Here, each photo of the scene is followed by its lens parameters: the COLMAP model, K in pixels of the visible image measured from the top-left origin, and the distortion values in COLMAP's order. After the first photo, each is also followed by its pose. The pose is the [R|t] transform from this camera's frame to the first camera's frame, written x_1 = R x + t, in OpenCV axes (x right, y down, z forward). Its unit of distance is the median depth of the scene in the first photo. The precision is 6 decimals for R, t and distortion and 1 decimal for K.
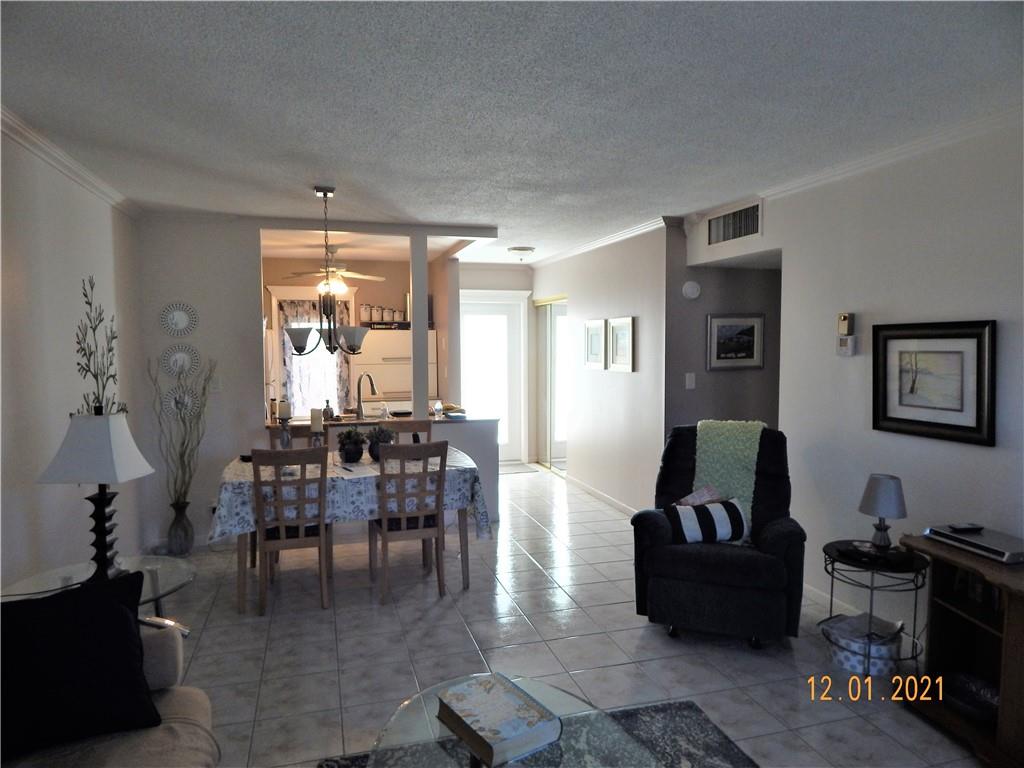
lens RADIAL K [[673.8, 0, 518.9], [0, 673.8, 376.6], [0, 0, 1]] dist [0.002286, -0.007076]
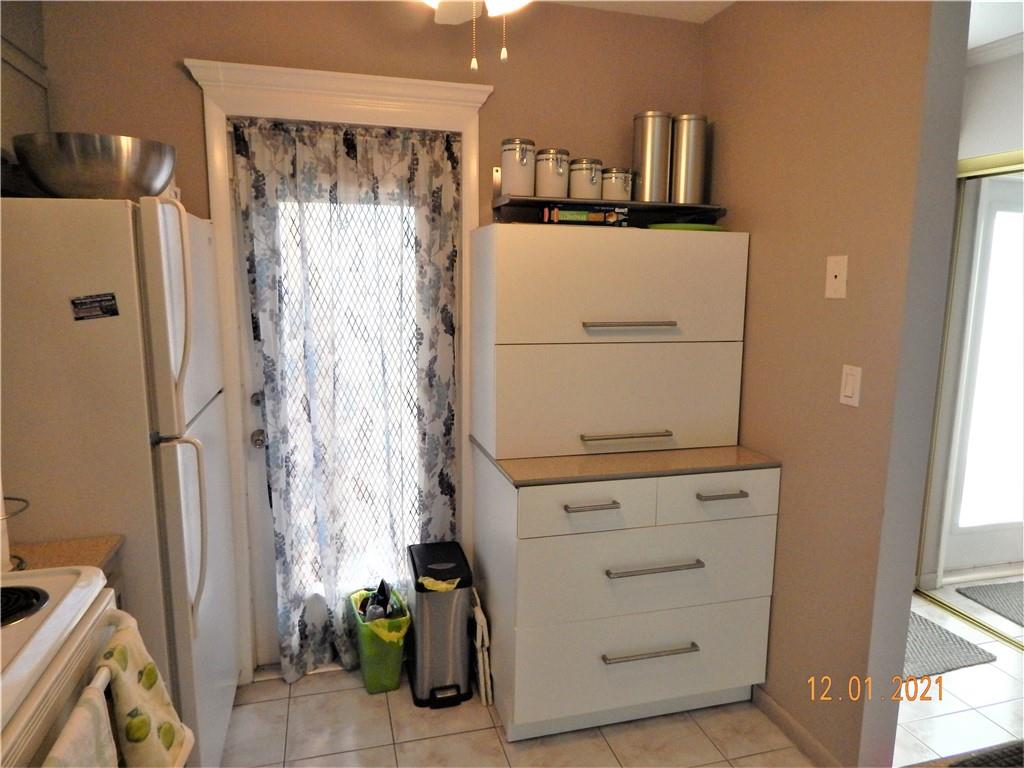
lens RADIAL K [[673.8, 0, 515.8], [0, 673.8, 378.4], [0, 0, 1]] dist [0.002286, -0.007076]
pose [[0.999609, 0.021346, -0.018047, -0.224458], [-0.019500, 0.995104, 0.096890, -0.030953], [0.020027, -0.096500, 0.995131, 0.698258]]
